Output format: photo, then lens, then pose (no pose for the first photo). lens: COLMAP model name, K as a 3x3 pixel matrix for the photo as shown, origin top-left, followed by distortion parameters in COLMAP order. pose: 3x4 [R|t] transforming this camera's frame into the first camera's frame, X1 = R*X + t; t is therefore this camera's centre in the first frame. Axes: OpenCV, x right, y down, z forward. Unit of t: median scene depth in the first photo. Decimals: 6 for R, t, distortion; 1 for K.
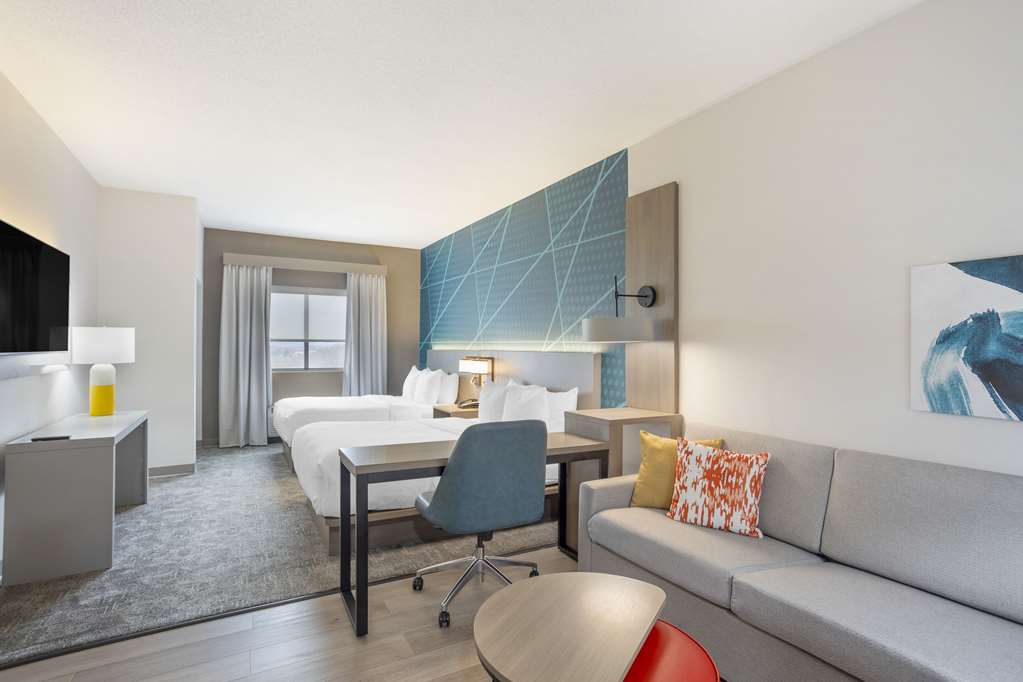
lens RADIAL K [[498.7, 0, 512.8], [0, 498.7, 347.1], [0, 0, 1]] dist [-0.044017, 0.027250]
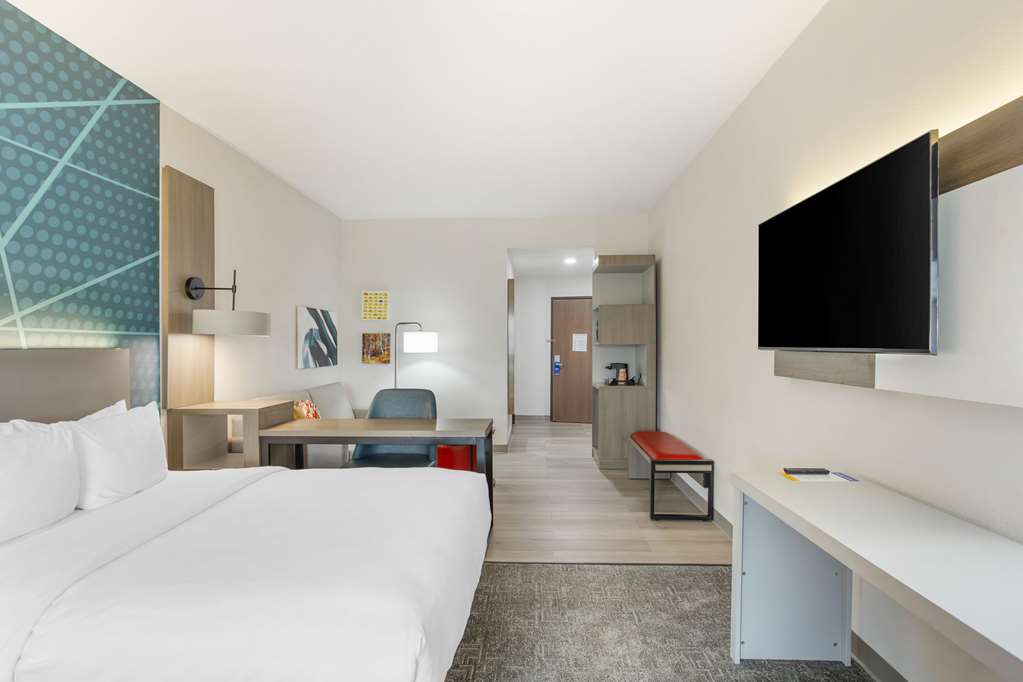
lens RADIAL K [[498.7, 0, 512.8], [0, 498.7, 347.1], [0, 0, 1]] dist [-0.044017, 0.027250]
pose [[-0.840592, -0.005062, 0.541645, -0.620505], [-0.002644, 0.999983, 0.005242, 0.004306], [-0.541662, 0.002974, -0.840591, 1.188810]]
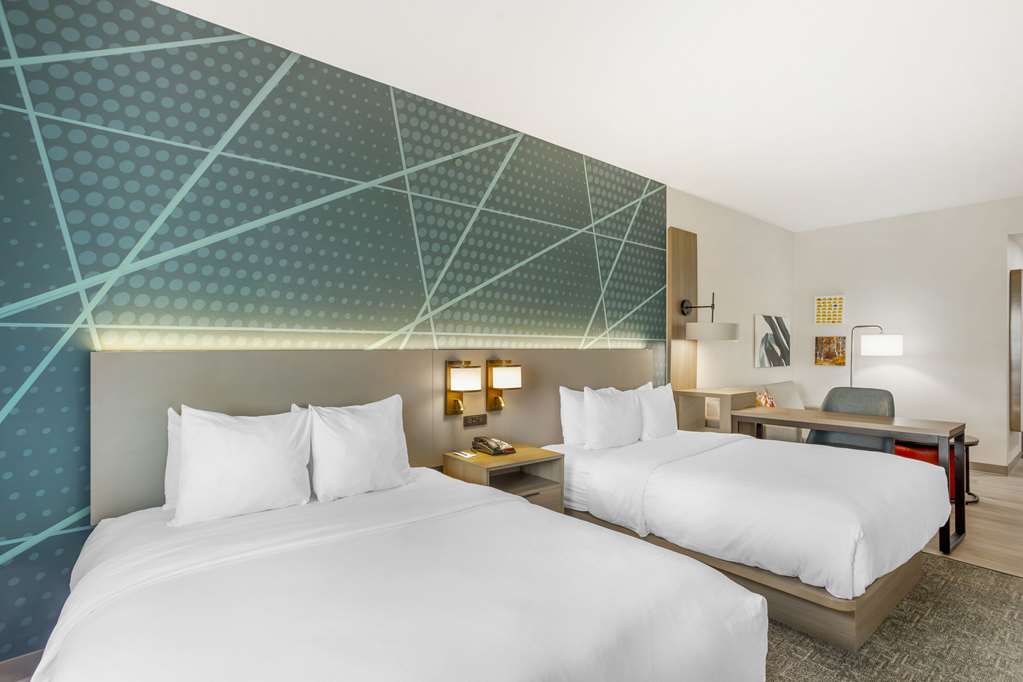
lens RADIAL K [[498.7, 0, 512.8], [0, 498.7, 347.1], [0, 0, 1]] dist [-0.044017, 0.027250]
pose [[-0.157340, -0.005218, 0.987531, -0.820023], [-0.004932, 0.999978, 0.004498, 0.003079], [-0.987532, -0.004163, -0.157362, 1.368587]]
